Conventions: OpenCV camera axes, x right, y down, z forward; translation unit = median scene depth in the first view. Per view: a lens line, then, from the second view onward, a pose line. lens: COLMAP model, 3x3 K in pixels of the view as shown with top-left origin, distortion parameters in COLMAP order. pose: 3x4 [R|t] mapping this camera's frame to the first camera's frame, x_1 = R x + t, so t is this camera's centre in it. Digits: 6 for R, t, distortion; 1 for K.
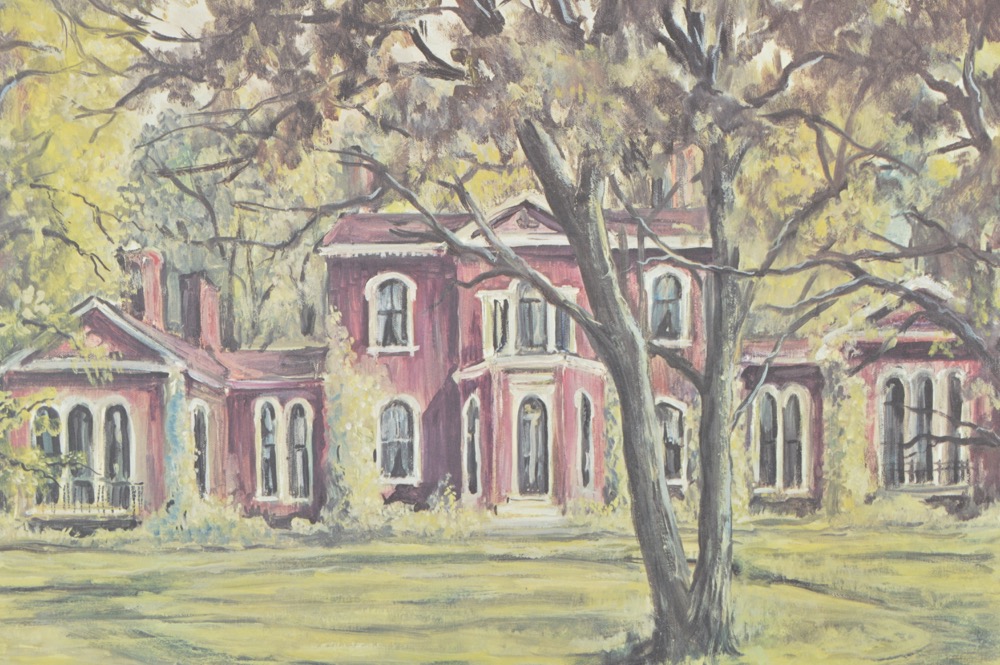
lens RADIAL K [[1470.2, 0, 500.9], [0, 1470.2, 332.7], [0, 0, 1]] dist [-0.039839, 0.000000]
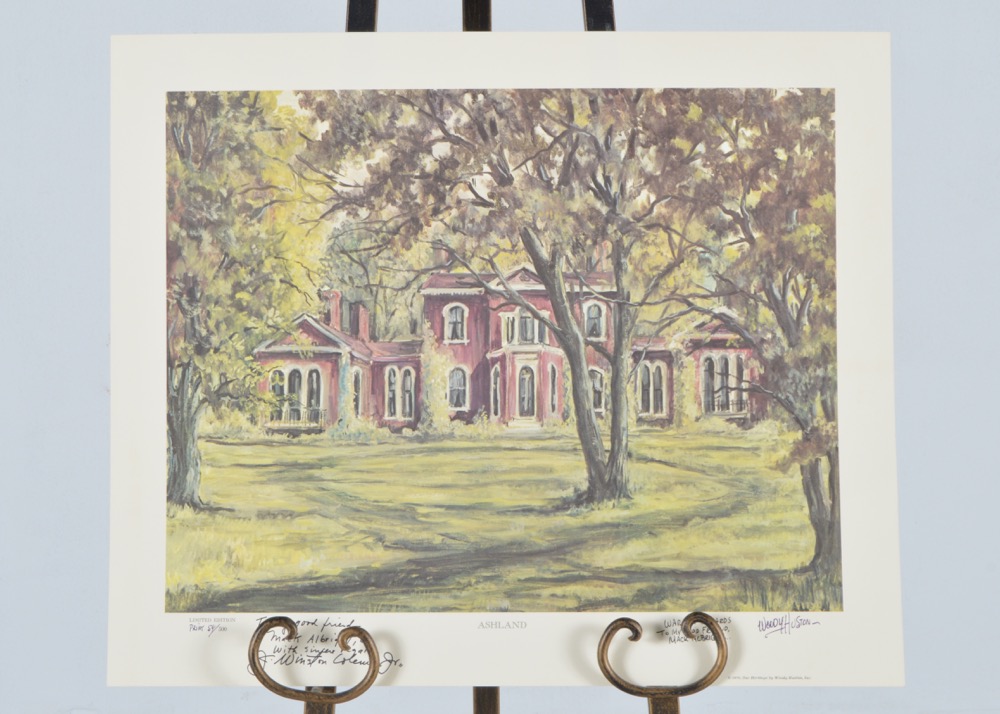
lens RADIAL K [[1716.8, 0, 503.3], [0, 1716.8, 357.7], [0, 0, 1]] dist [0.080341, 0.000000]
pose [[0.999863, 0.009193, 0.013775, -0.041857], [-0.007496, 0.992921, -0.118539, 0.308305], [-0.014767, 0.118420, 0.992854, -1.303135]]
